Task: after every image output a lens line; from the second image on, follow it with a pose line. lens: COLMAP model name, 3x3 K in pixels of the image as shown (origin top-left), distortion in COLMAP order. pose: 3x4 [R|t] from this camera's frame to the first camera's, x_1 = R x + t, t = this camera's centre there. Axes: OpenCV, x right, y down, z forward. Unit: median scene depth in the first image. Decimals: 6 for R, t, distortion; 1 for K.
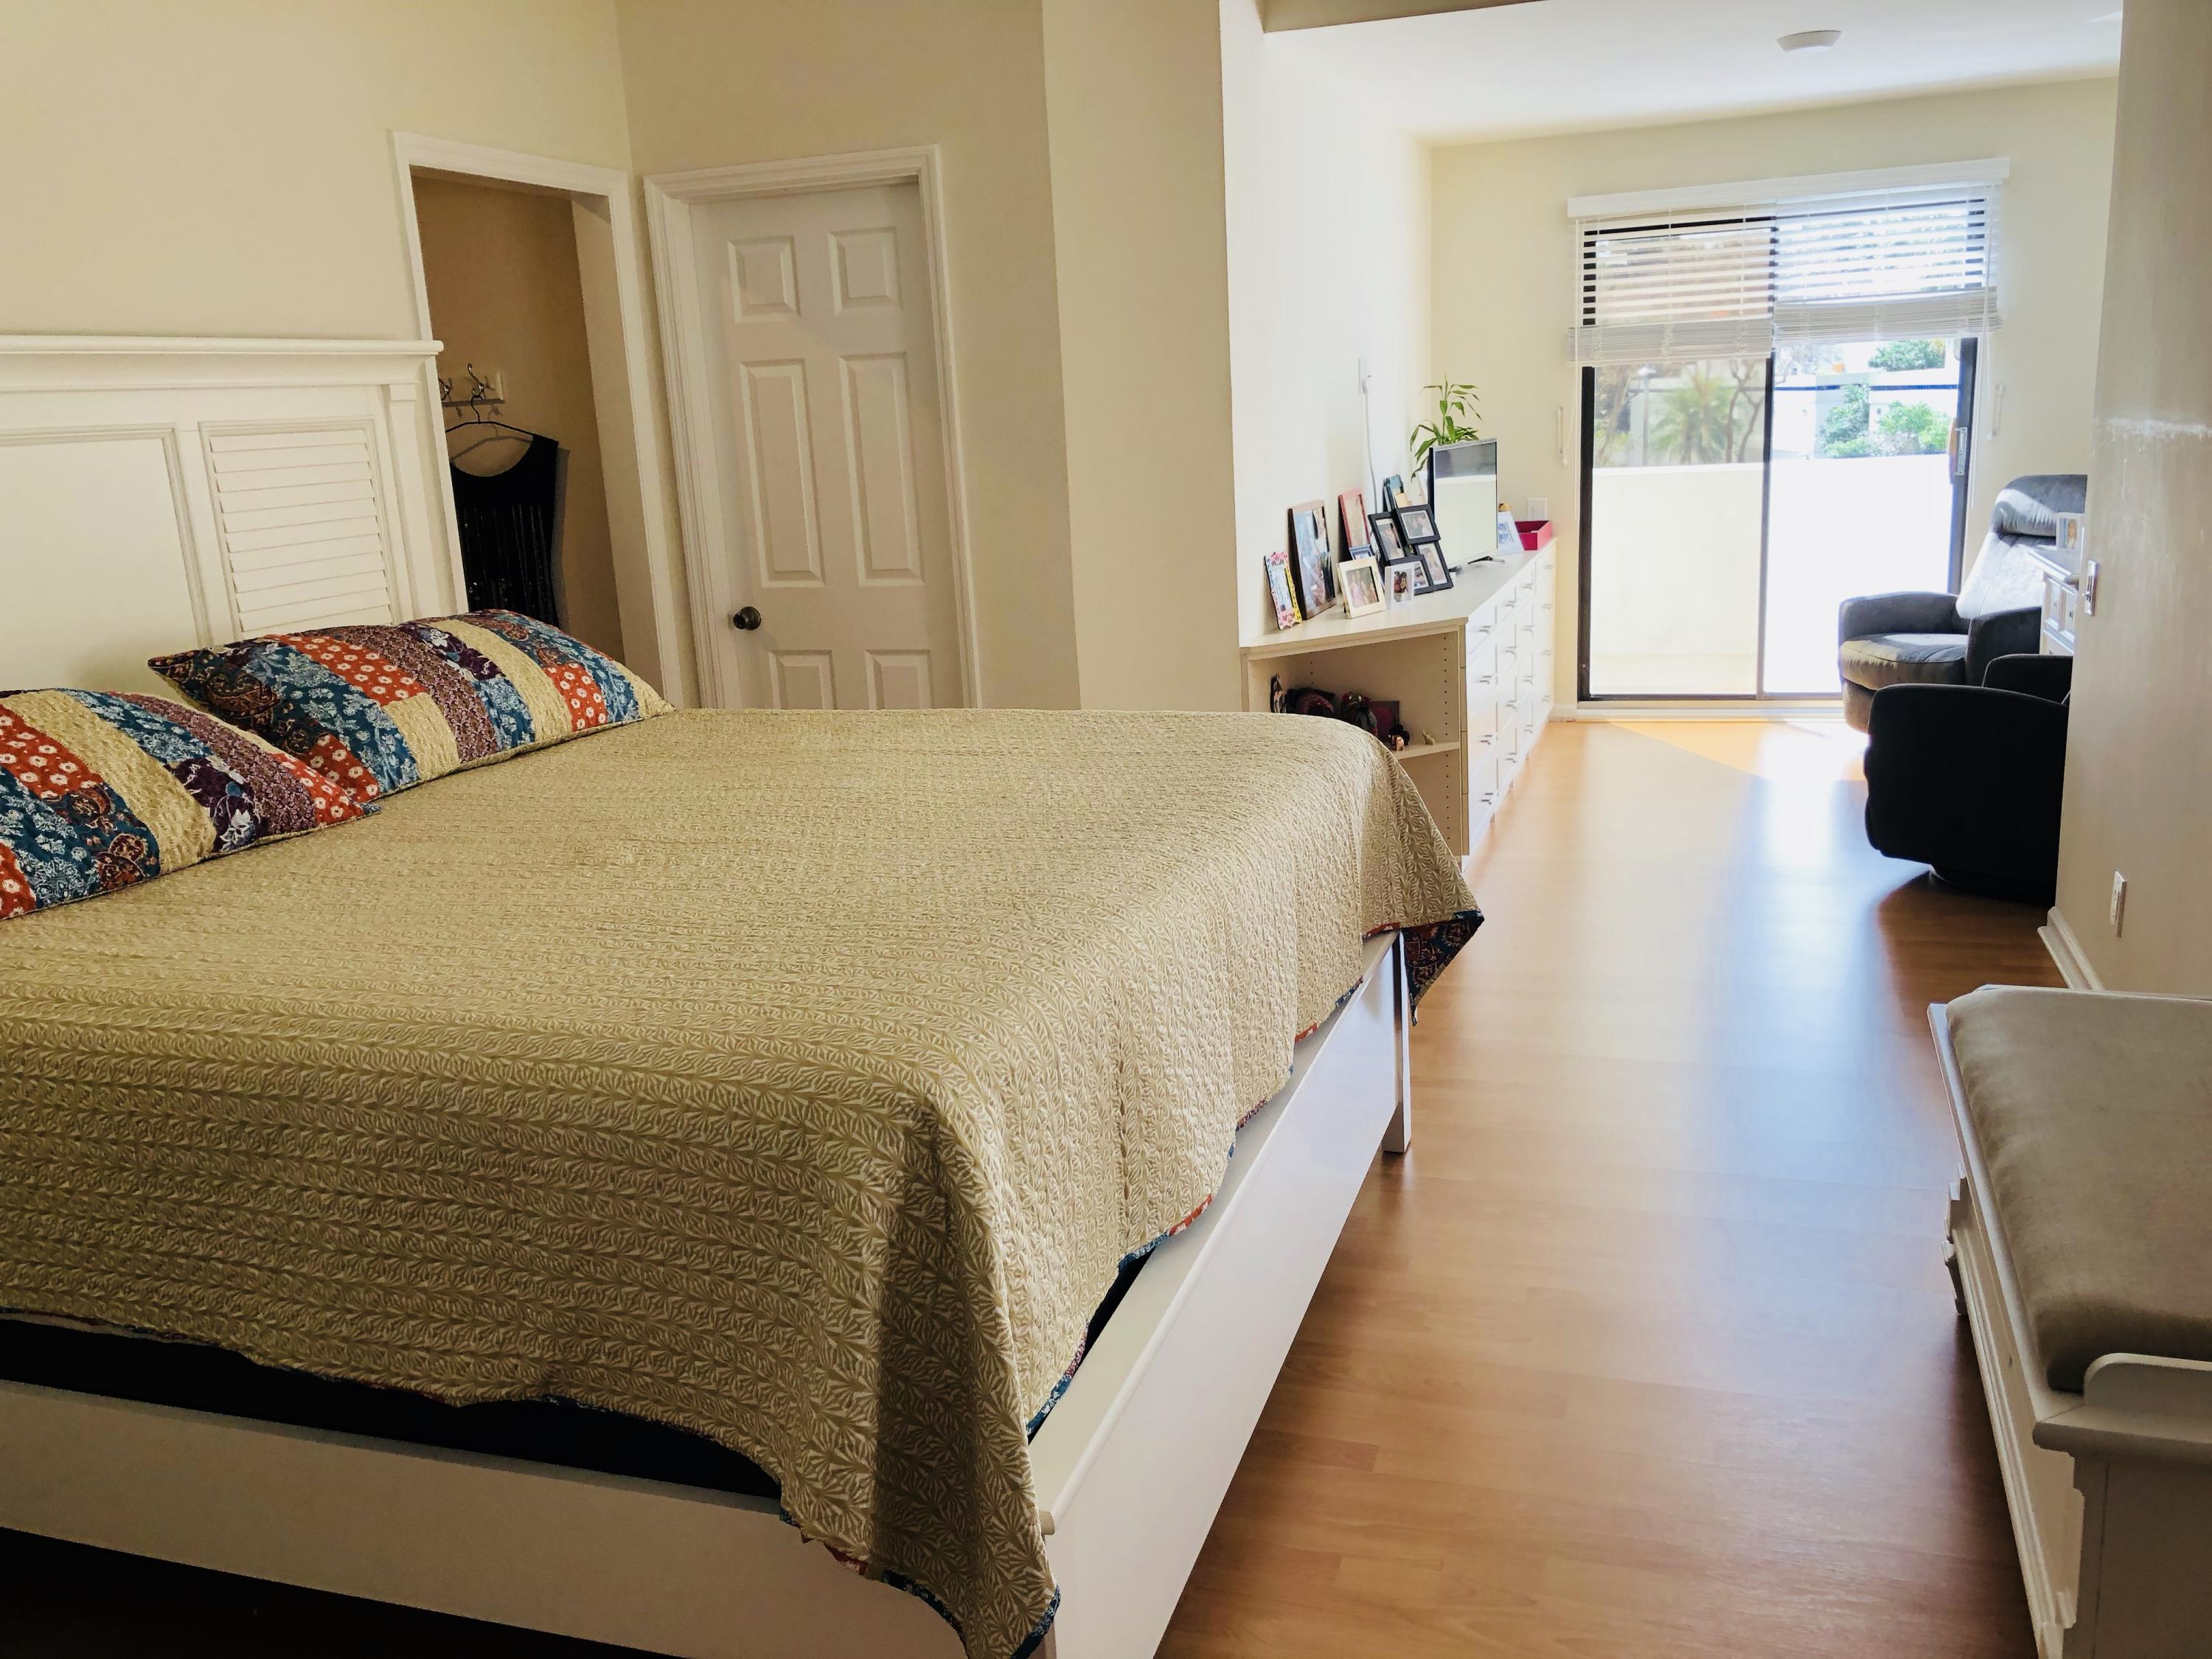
lens RADIAL K [[1800.8, 0, 1106.1], [0, 1800.8, 825.5], [0, 0, 1]] dist [0.025568, -0.020577]
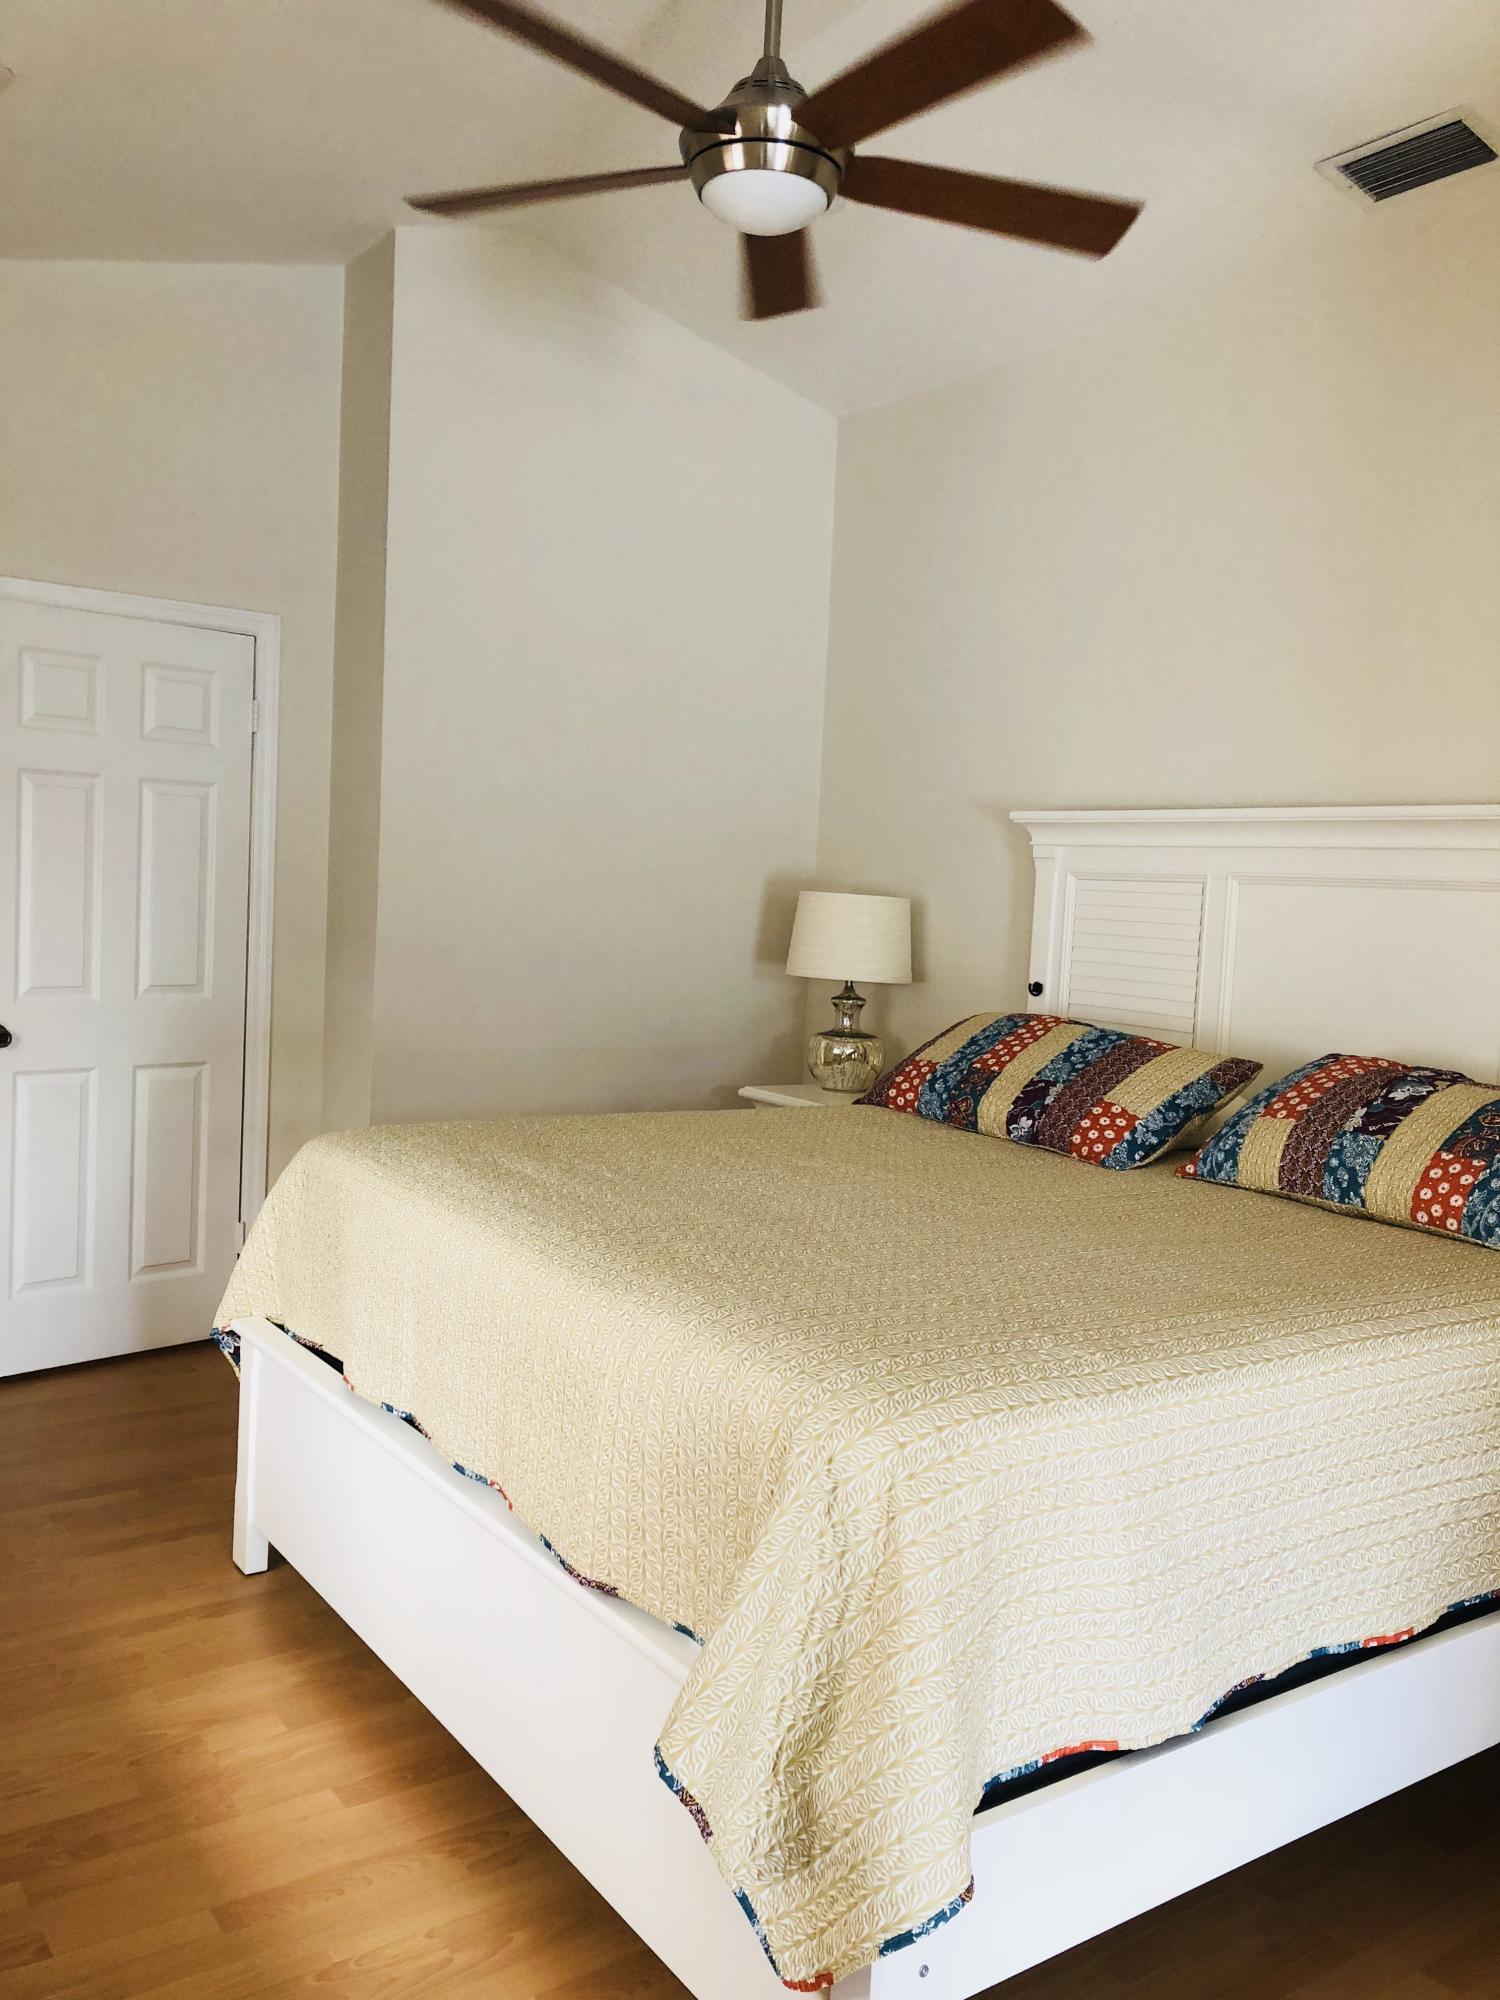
lens RADIAL K [[1628.2, 0, 749.9], [0, 1628.2, 999.8], [0, 0, 1]] dist [0.025568, -0.020577]
pose [[-0.600058, 0.082796, -0.795660, 0.544130], [-0.199597, 0.947675, 0.249144, -0.292802], [0.774656, 0.308313, -0.552134, 1.150391]]
